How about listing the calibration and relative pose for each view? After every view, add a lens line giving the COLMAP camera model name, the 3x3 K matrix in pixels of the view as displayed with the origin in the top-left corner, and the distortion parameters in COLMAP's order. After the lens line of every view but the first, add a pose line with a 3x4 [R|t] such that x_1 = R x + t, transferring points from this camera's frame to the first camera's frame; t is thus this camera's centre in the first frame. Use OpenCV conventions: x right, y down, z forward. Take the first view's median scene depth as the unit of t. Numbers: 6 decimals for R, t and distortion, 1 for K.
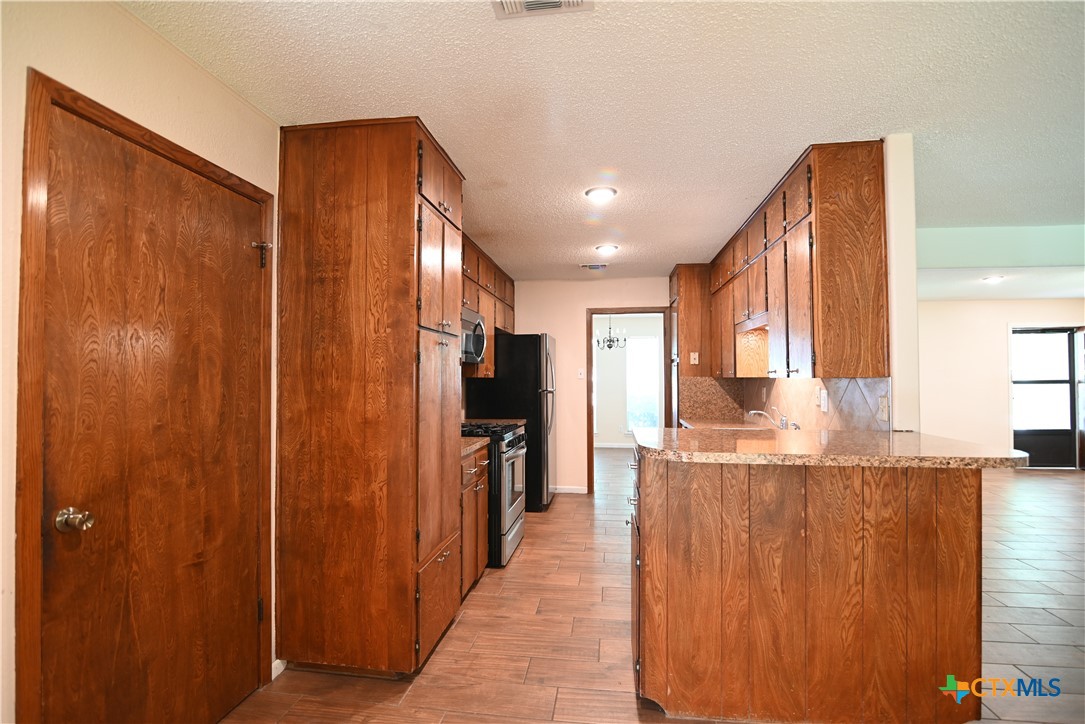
lens RADIAL K [[499.7, 0, 543.2], [0, 499.7, 364.6], [0, 0, 1]] dist [-0.020322, 0.000513]
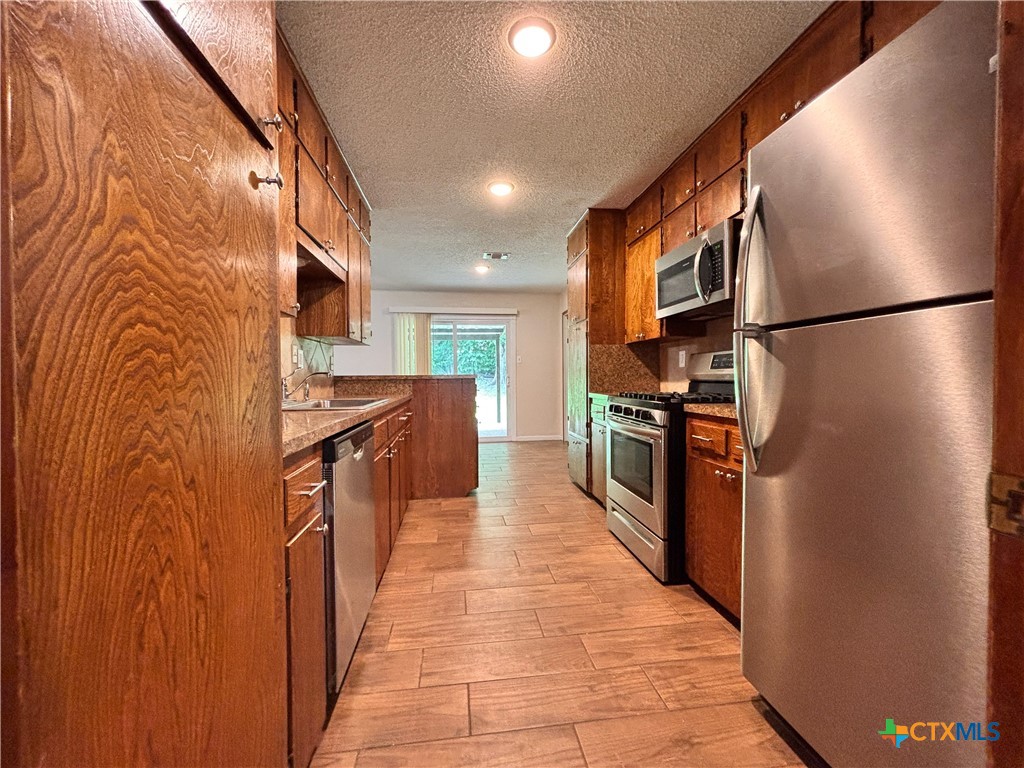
lens RADIAL K [[410.7, 0, 512.1], [0, 410.7, 382.6], [0, 0, 1]] dist [0.002326, -0.000201]
pose [[-0.959608, 0.011804, -0.281093, 0.374627], [0.012424, 0.999923, -0.000424, 0.134756], [0.281066, -0.003899, -0.959681, 1.964834]]
